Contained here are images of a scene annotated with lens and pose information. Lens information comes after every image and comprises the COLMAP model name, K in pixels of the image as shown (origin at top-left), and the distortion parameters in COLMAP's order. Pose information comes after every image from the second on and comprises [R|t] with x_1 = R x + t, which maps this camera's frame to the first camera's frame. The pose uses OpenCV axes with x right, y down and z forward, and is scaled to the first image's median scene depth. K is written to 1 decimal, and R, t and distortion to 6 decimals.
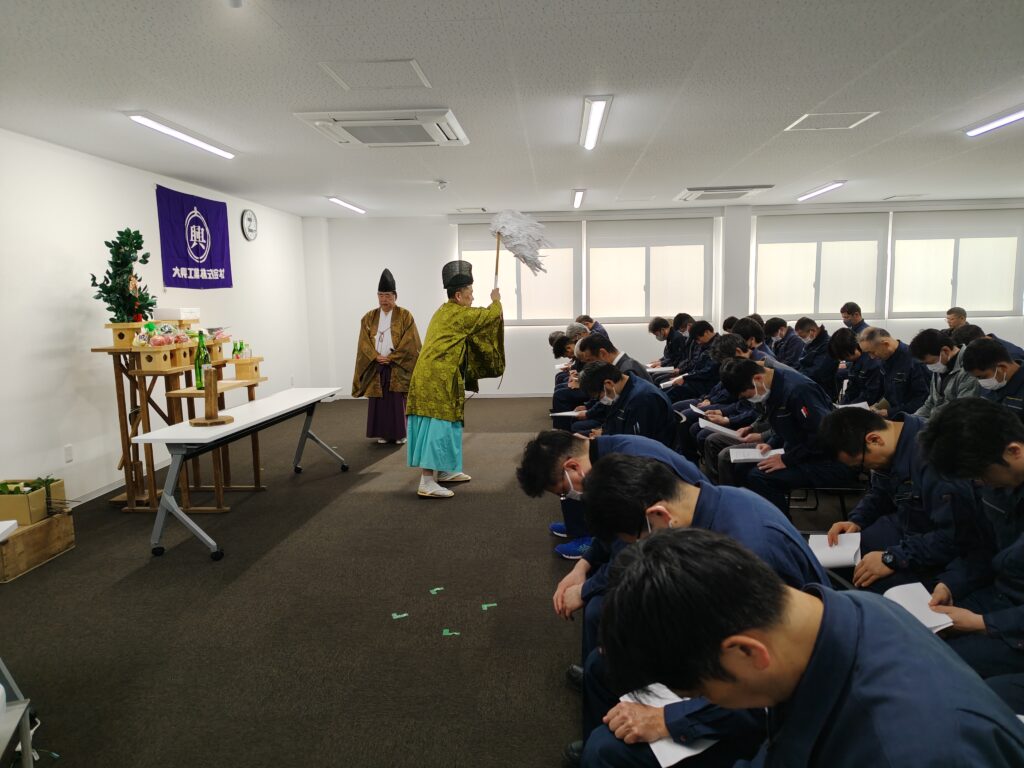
lens RADIAL K [[705.9, 0, 515.7], [0, 705.9, 375.6], [0, 0, 1]] dist [0.034342, -0.013142]
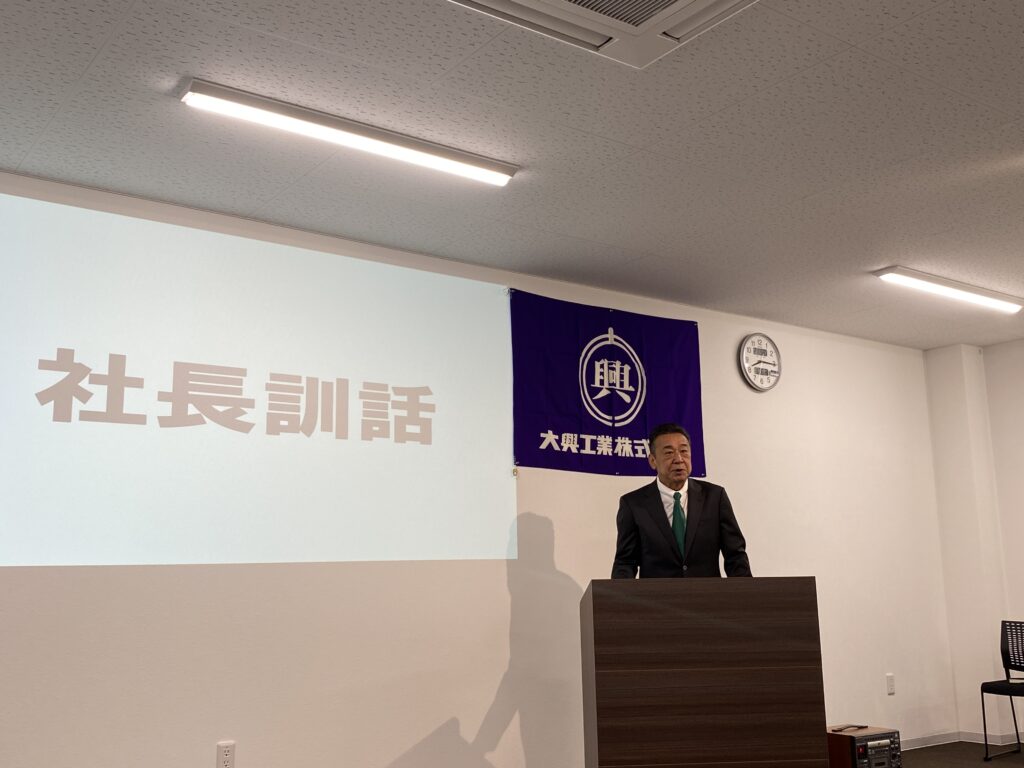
lens RADIAL K [[1066.1, 0, 514.1], [0, 1066.1, 378.6], [0, 0, 1]] dist [0.066440, 0.000000]
pose [[0.638327, -0.136763, -0.757518, 0.128439], [-0.086755, 0.965039, -0.247333, 0.012840], [0.764861, 0.223598, 0.604146, 0.470793]]
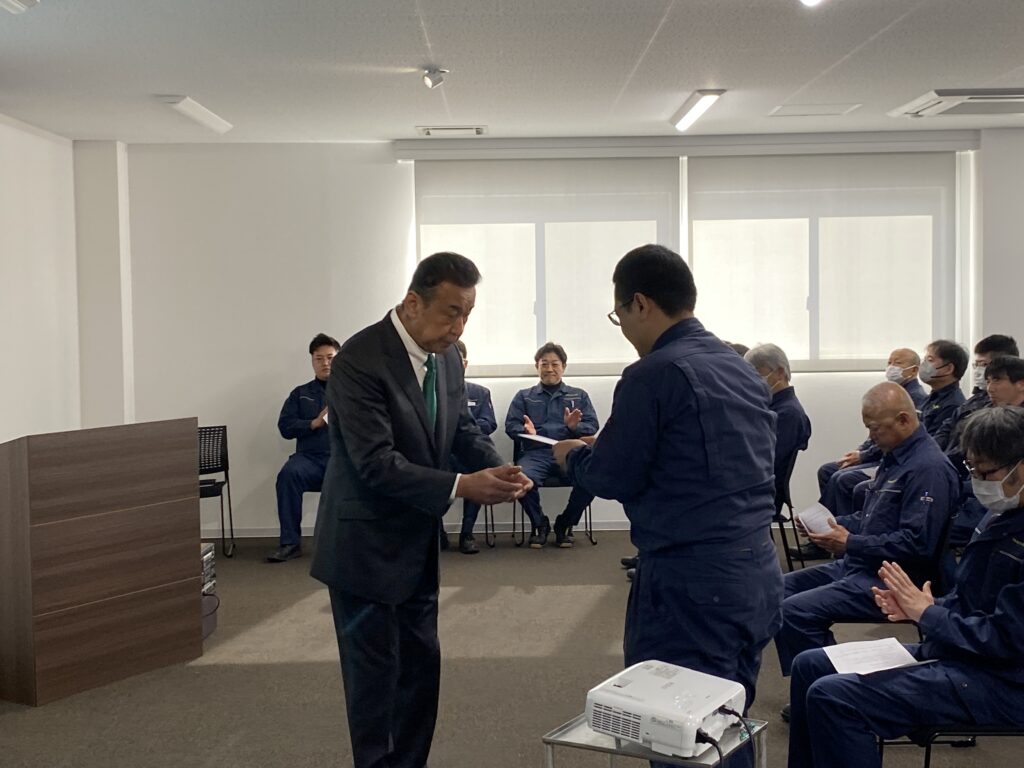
lens RADIAL K [[1498.0, 0, 528.7], [0, 1498.0, 386.9], [0, 0, 1]] dist [0.112826, 0.000000]
pose [[0.996851, -0.002948, 0.079242, -0.127250], [0.007955, 0.997985, -0.062943, -0.004339], [-0.078897, 0.063375, 0.994866, 0.027458]]
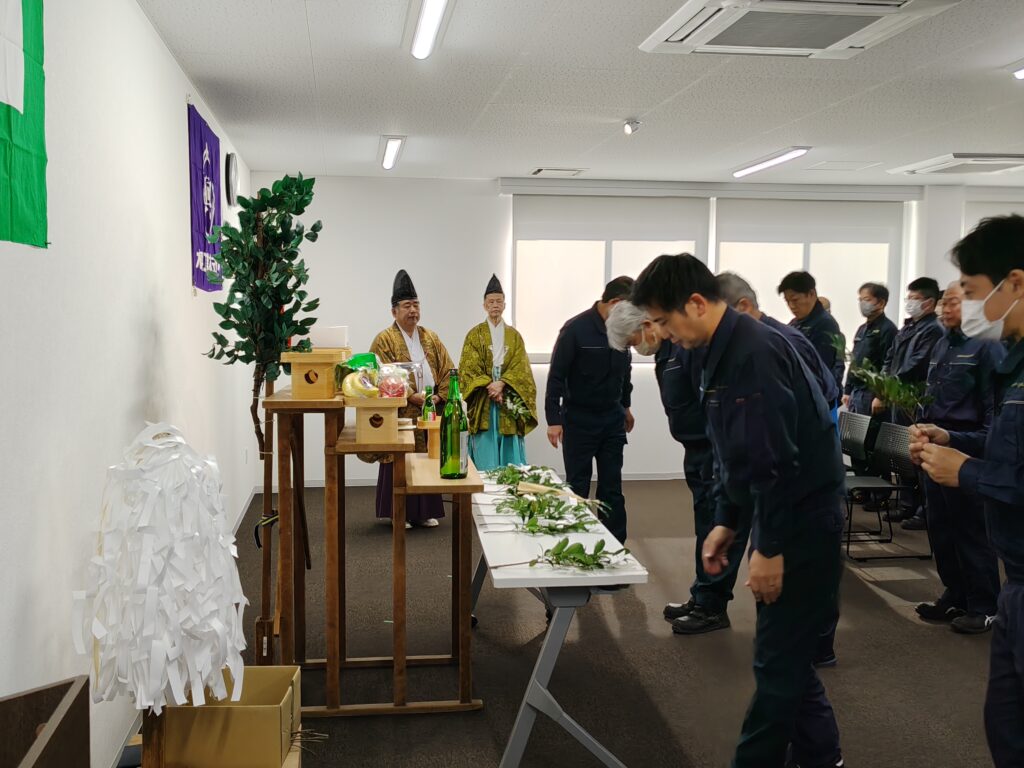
lens RADIAL K [[1112.7, 0, 505.8], [0, 1112.7, 383.0], [0, 0, 1]] dist [0.017832, 0.000000]
pose [[0.977244, 0.007426, 0.211986, -0.423362], [0.003845, 0.998603, -0.052708, -0.005765], [-0.212081, 0.052324, 0.975850, 0.126349]]
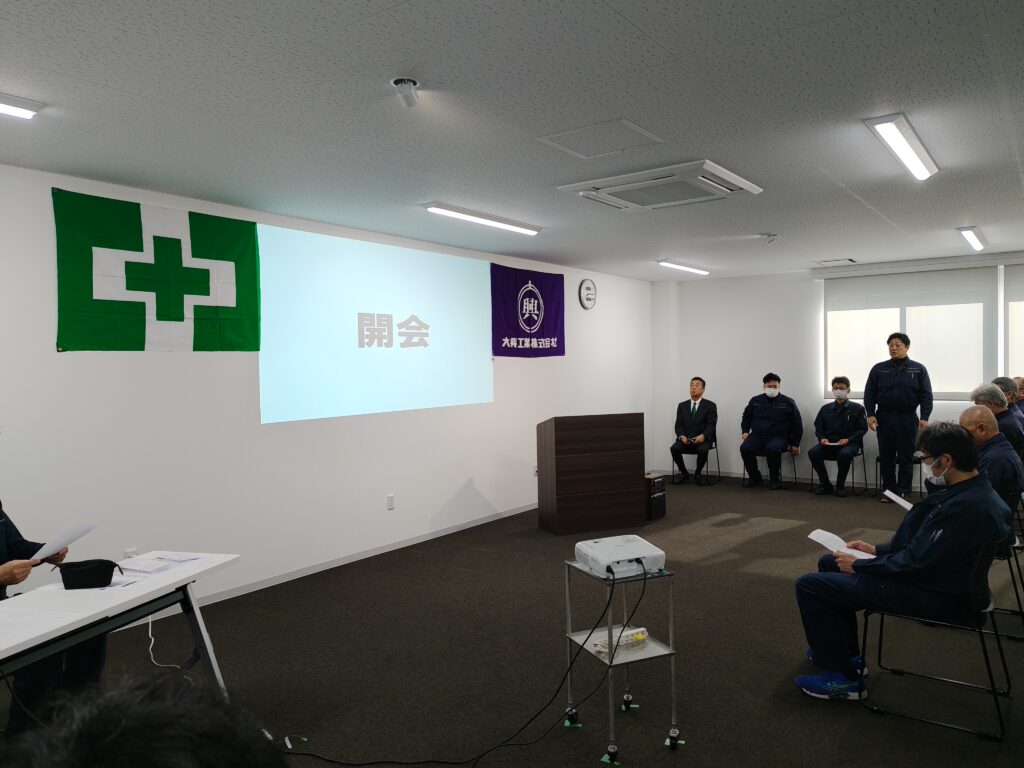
lens RADIAL K [[763.5, 0, 507.8], [0, 763.5, 397.1], [0, 0, 1]] dist [0.034470, -0.016211]
pose [[0.843822, 0.024883, -0.536045, 0.141600], [-0.060299, 0.996995, -0.048641, -0.007163], [0.533224, 0.073367, 0.842787, 0.038446]]
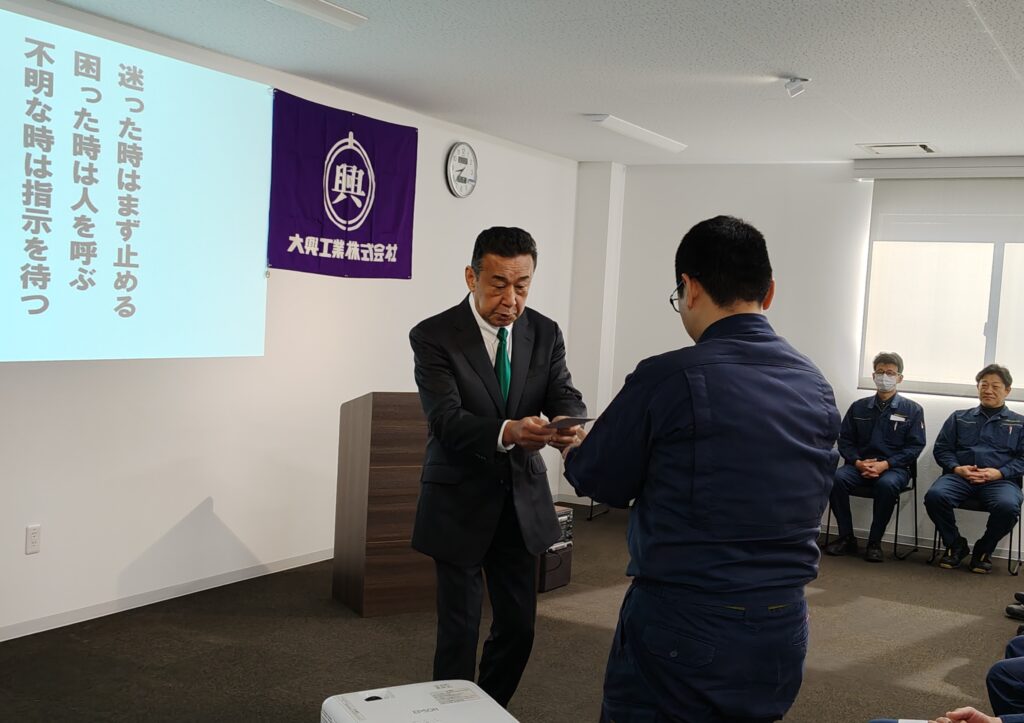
lens RADIAL K [[1232.4, 0, 475.3], [0, 1232.4, 400.8], [0, 0, 1]] dist [0.030709, 0.000000]
pose [[0.891102, 0.099332, -0.442799, 0.093947], [-0.122200, 0.992231, -0.023333, -0.016052], [0.437041, 0.074902, 0.896317, 0.192249]]
